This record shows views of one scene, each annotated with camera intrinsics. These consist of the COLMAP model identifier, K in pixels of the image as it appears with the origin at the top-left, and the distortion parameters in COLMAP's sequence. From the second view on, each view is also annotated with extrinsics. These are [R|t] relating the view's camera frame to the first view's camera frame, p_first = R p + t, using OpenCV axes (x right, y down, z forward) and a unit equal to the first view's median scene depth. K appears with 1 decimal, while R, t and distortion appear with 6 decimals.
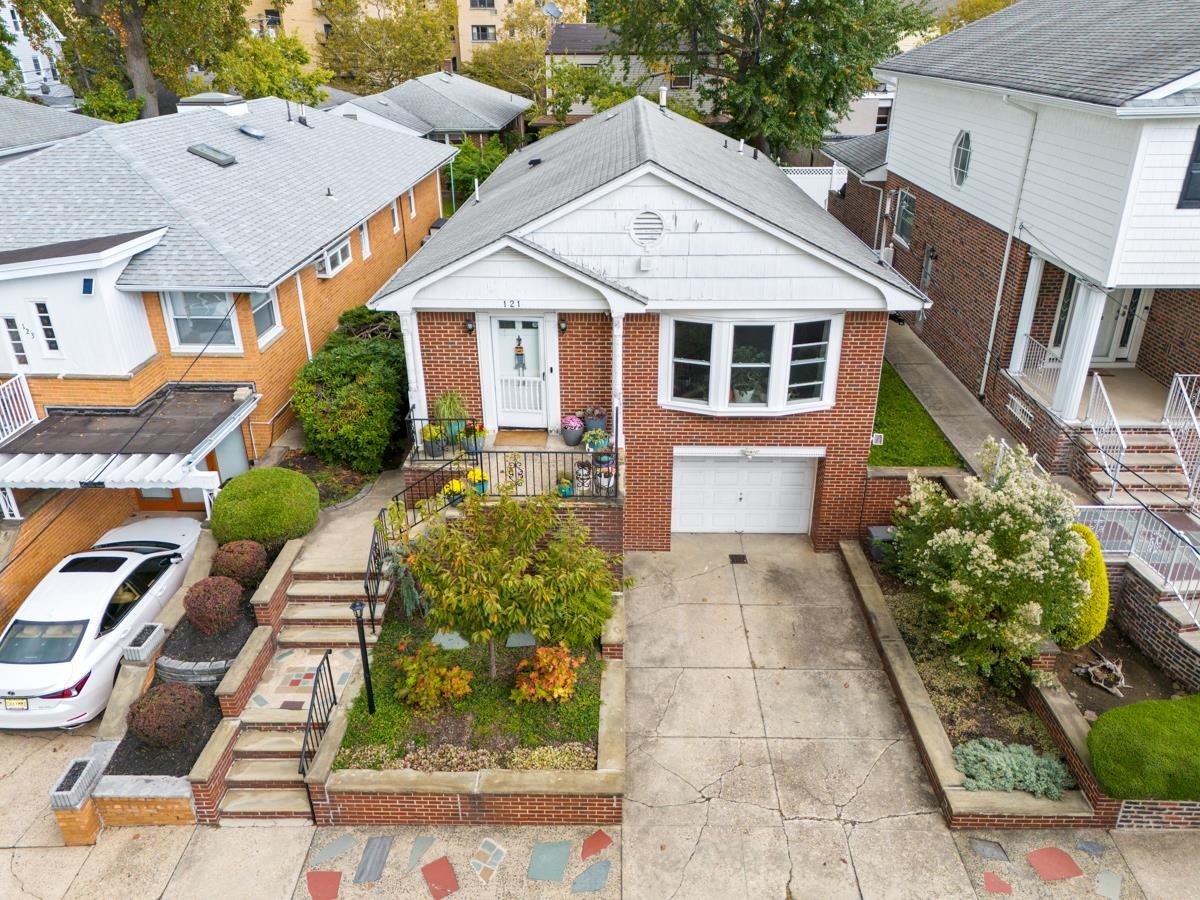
lens RADIAL K [[879.1, 0, 605.1], [0, 879.1, 450.1], [0, 0, 1]] dist [0.074447, -0.062239]
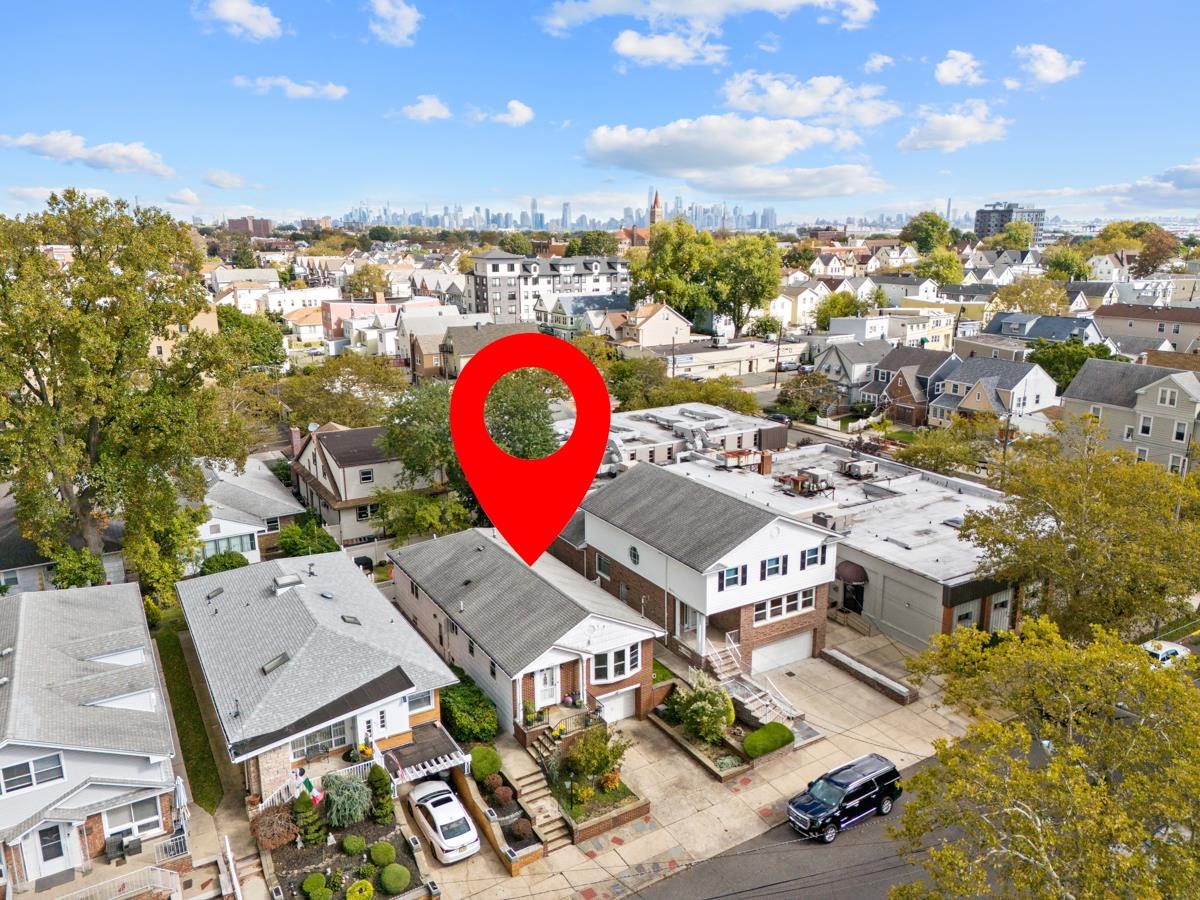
lens RADIAL K [[879.1, 0, 605.1], [0, 879.1, 450.1], [0, 0, 1]] dist [0.074447, -0.062239]
pose [[0.844386, -0.129617, 0.519819, -1.359598], [0.225116, 0.966316, -0.124723, -0.438490], [-0.486144, 0.222334, 0.845123, -1.700359]]
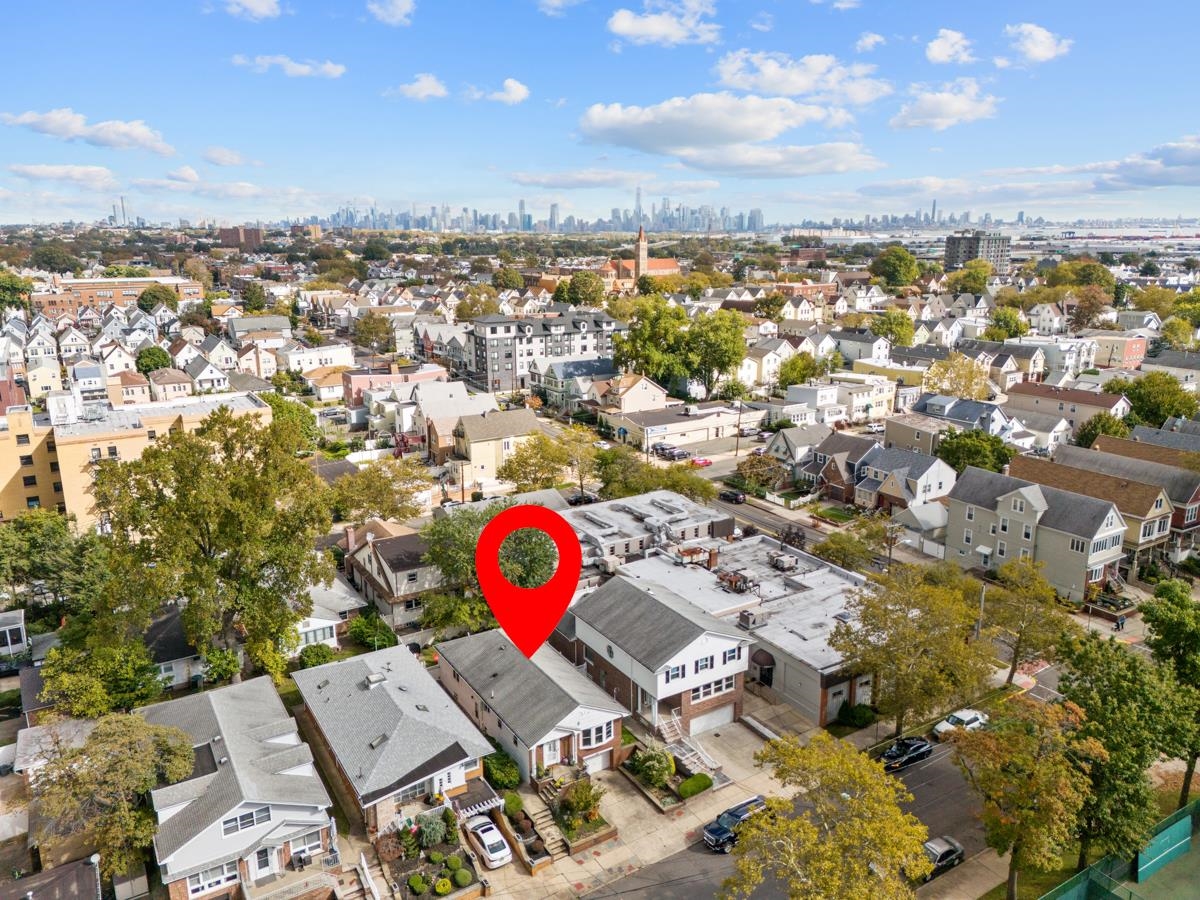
lens RADIAL K [[879.1, 0, 605.1], [0, 879.1, 450.1], [0, 0, 1]] dist [0.074447, -0.062239]
pose [[0.837133, -0.131979, 0.530840, -2.060424], [0.228681, 0.966021, -0.120455, -0.967528], [-0.496905, 0.222230, 0.838868, -3.211010]]
